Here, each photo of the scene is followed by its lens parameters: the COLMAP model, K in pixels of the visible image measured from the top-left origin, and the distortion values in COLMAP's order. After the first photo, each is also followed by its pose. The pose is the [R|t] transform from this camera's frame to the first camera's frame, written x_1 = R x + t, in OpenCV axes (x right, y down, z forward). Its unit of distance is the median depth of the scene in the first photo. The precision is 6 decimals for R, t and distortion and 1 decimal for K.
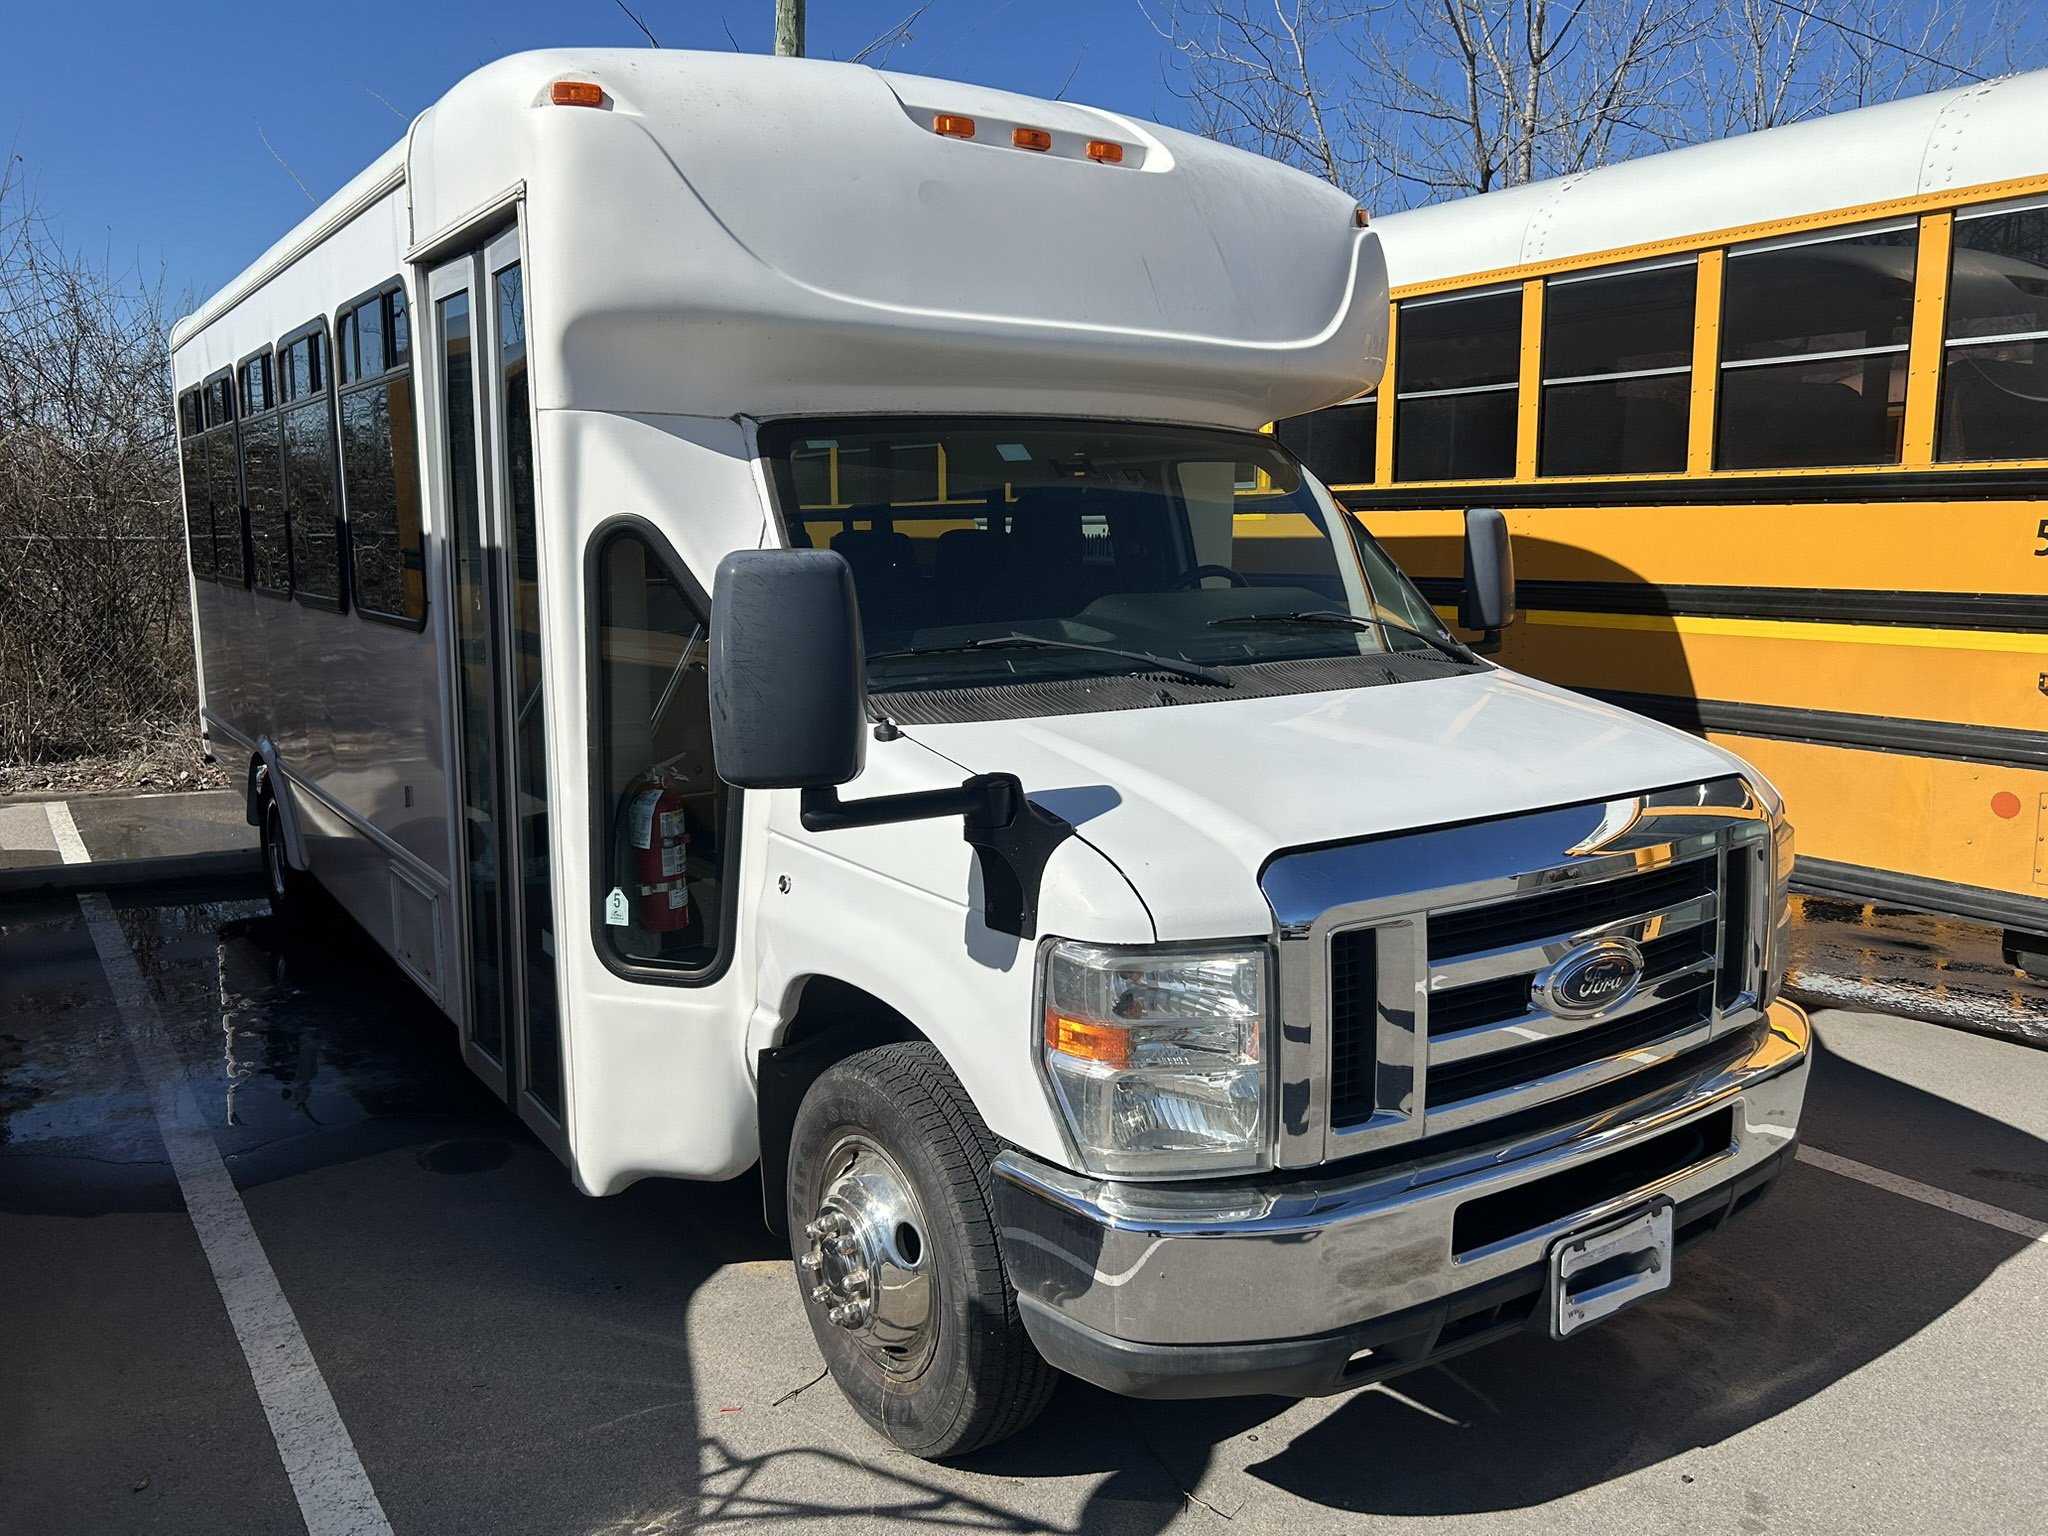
lens RADIAL K [[1540.9, 0, 1017.9], [0, 1540.9, 726.6], [0, 0, 1]] dist [0.060291, -0.066774]
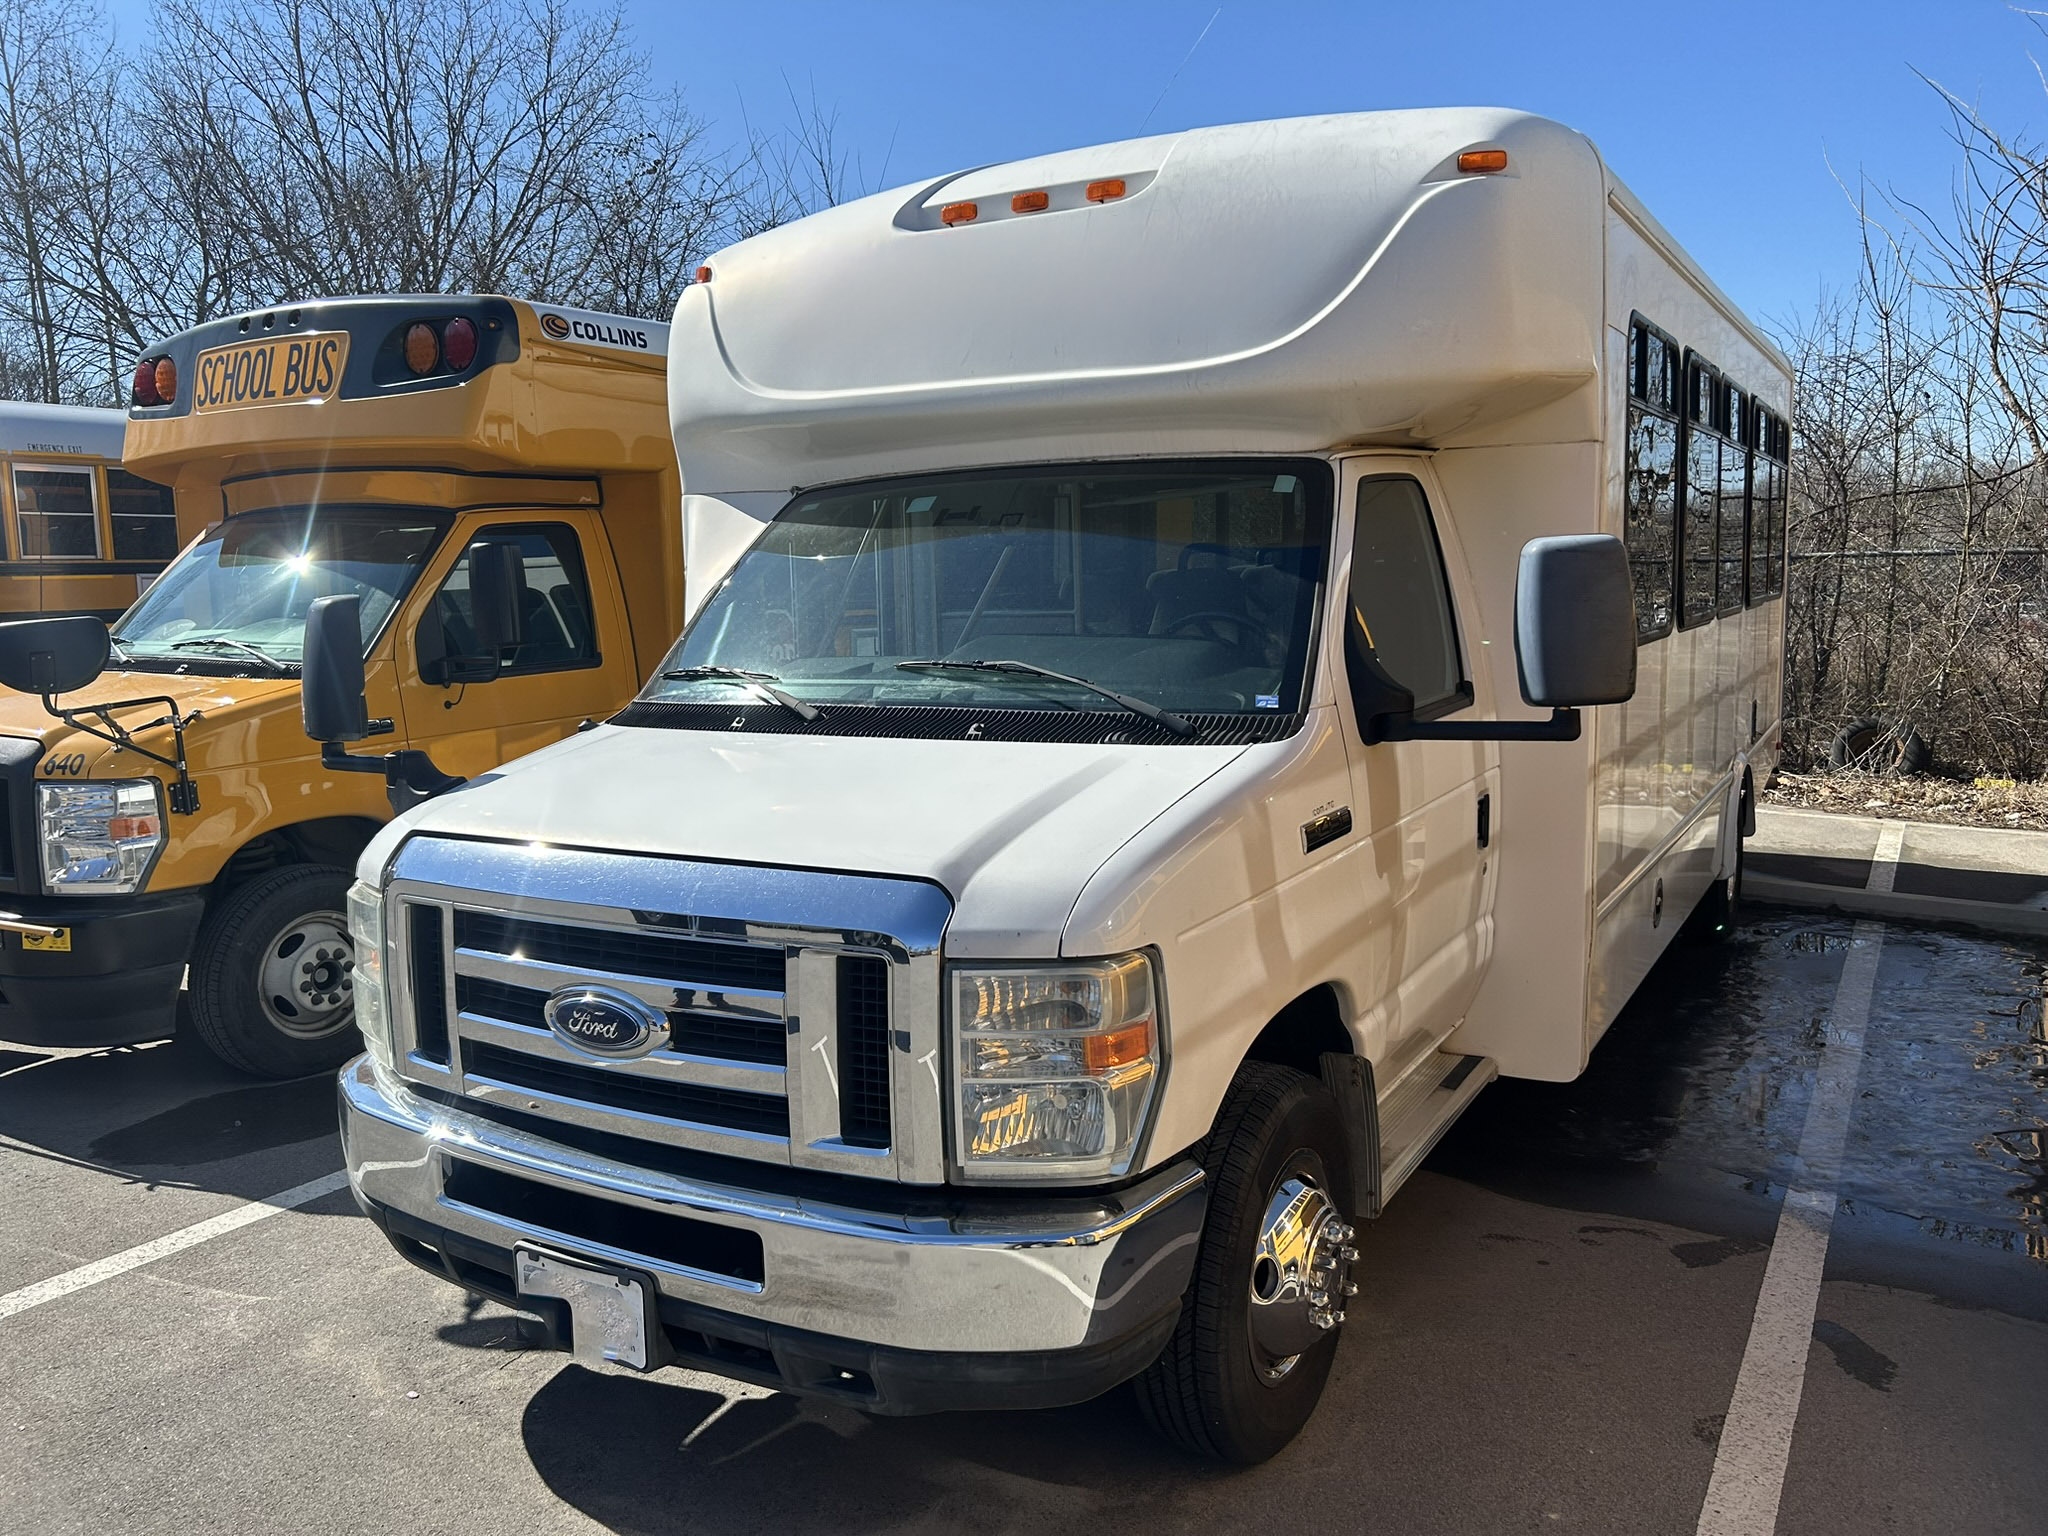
lens RADIAL K [[1549.4, 0, 1022.3], [0, 1549.4, 722.0], [0, 0, 1]] dist [0.082645, -0.101823]
pose [[0.419528, 0.083550, -0.903889, 1.361492], [-0.096685, 0.994204, 0.047023, -0.105553], [0.902579, 0.067665, 0.425174, 0.777894]]
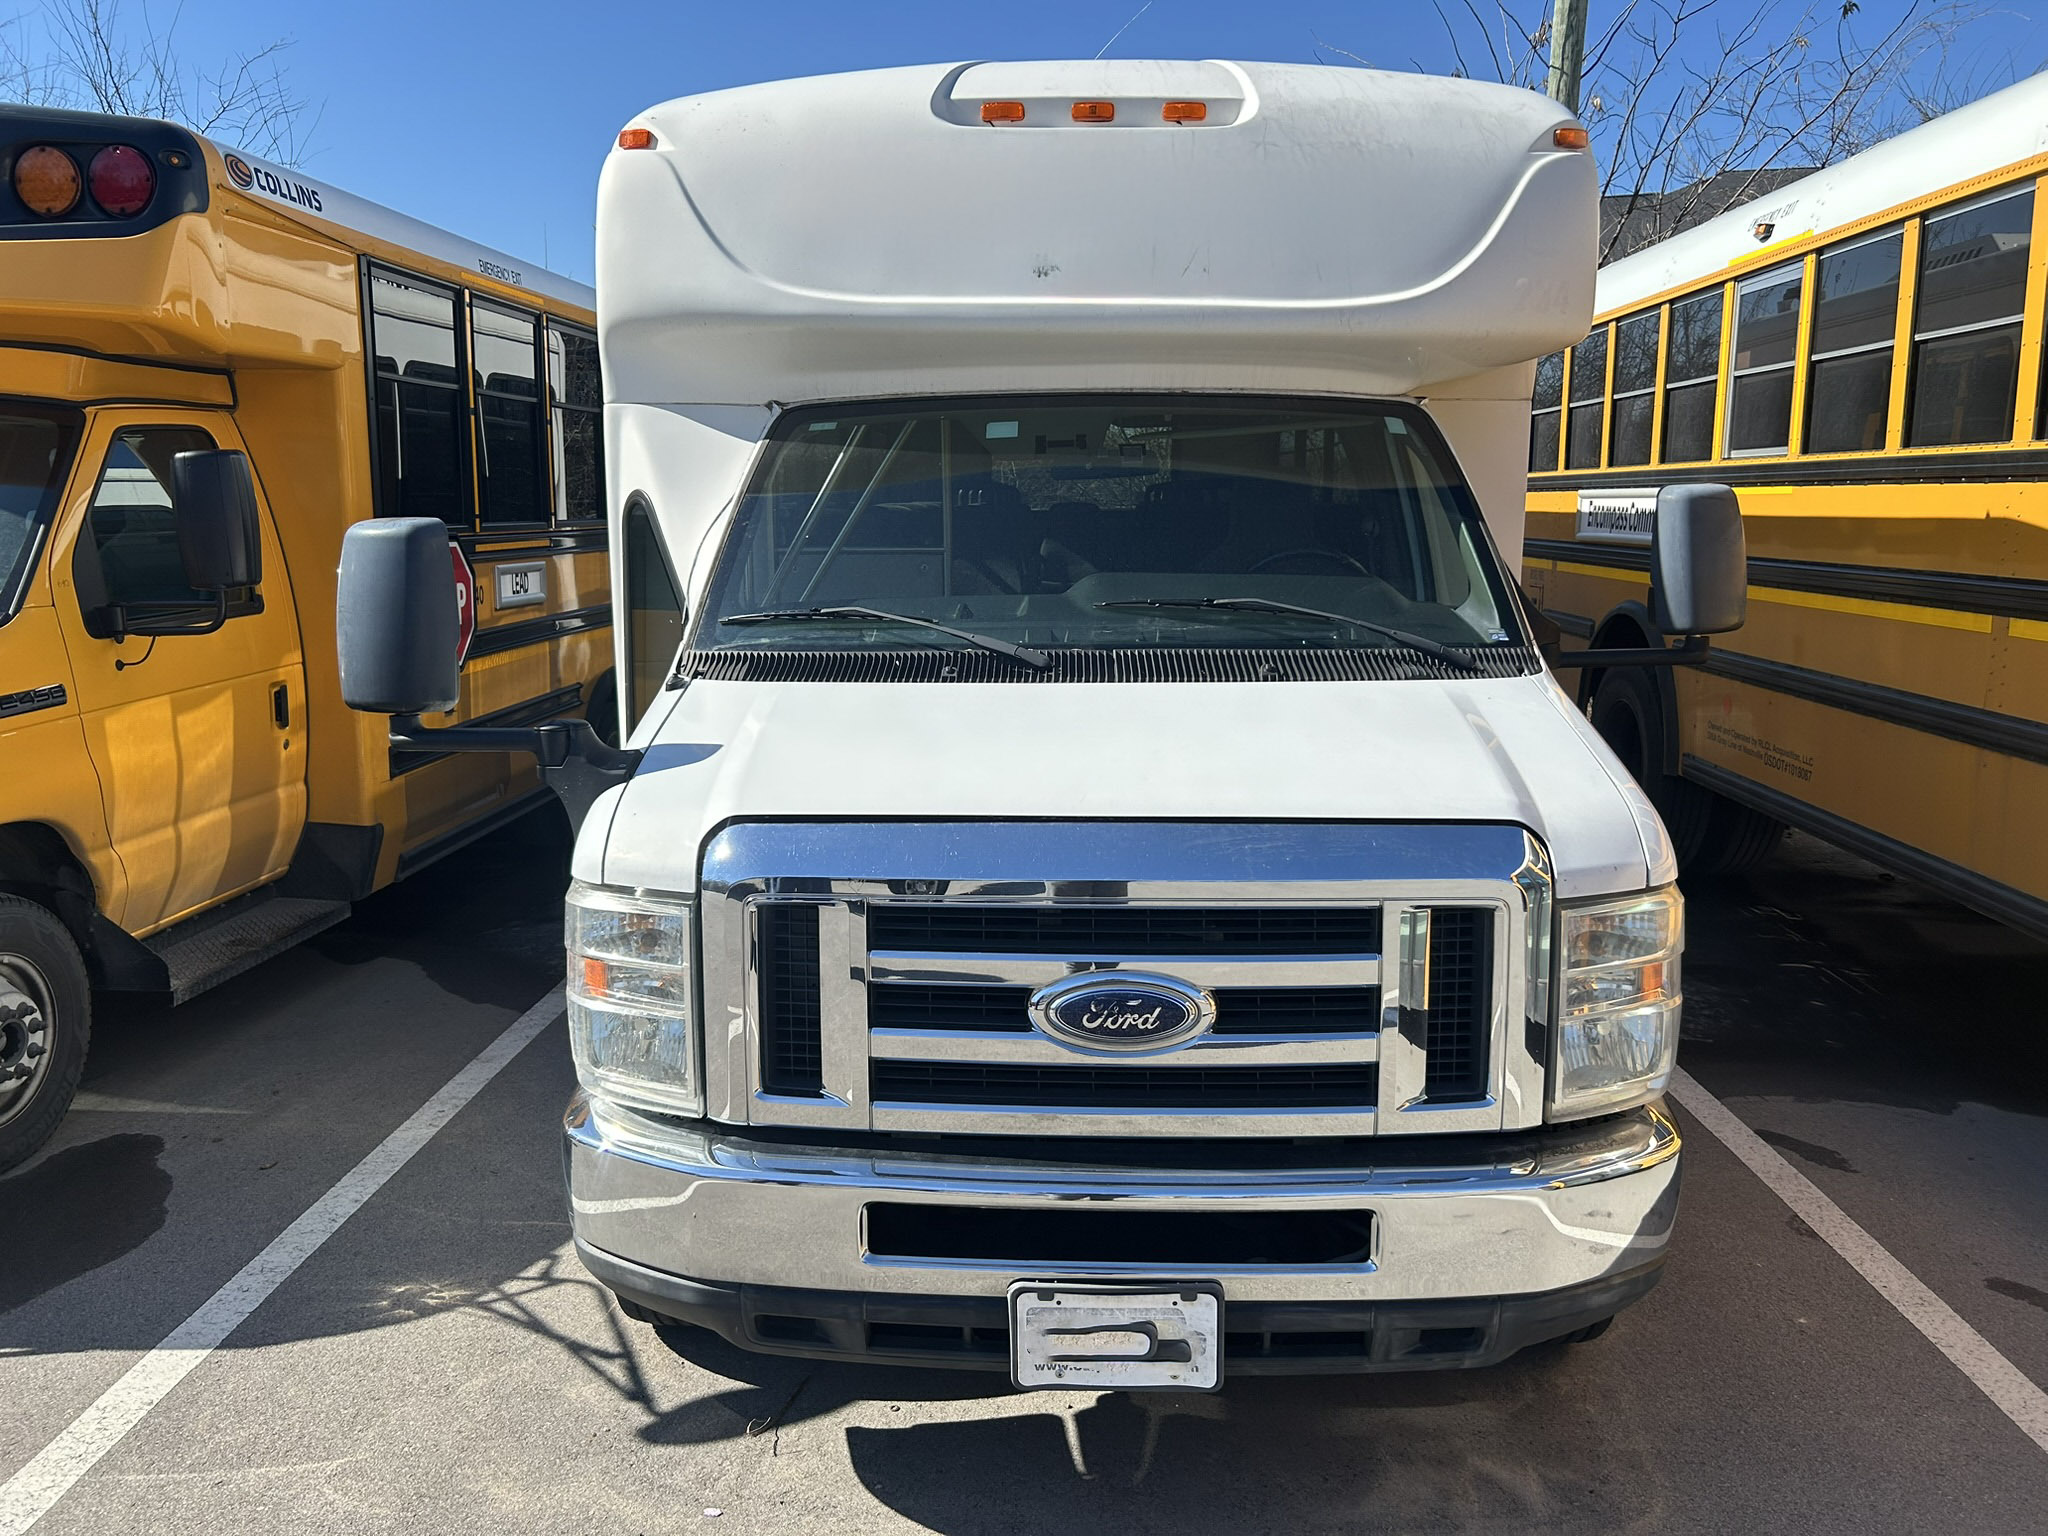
lens RADIAL K [[1540.9, 0, 1017.9], [0, 1540.9, 726.6], [0, 0, 1]] dist [0.060291, -0.066774]
pose [[0.807584, 0.089494, -0.582923, 0.801017], [-0.080779, 0.995889, 0.040984, -0.032481], [0.584194, 0.013990, 0.811493, 0.234283]]
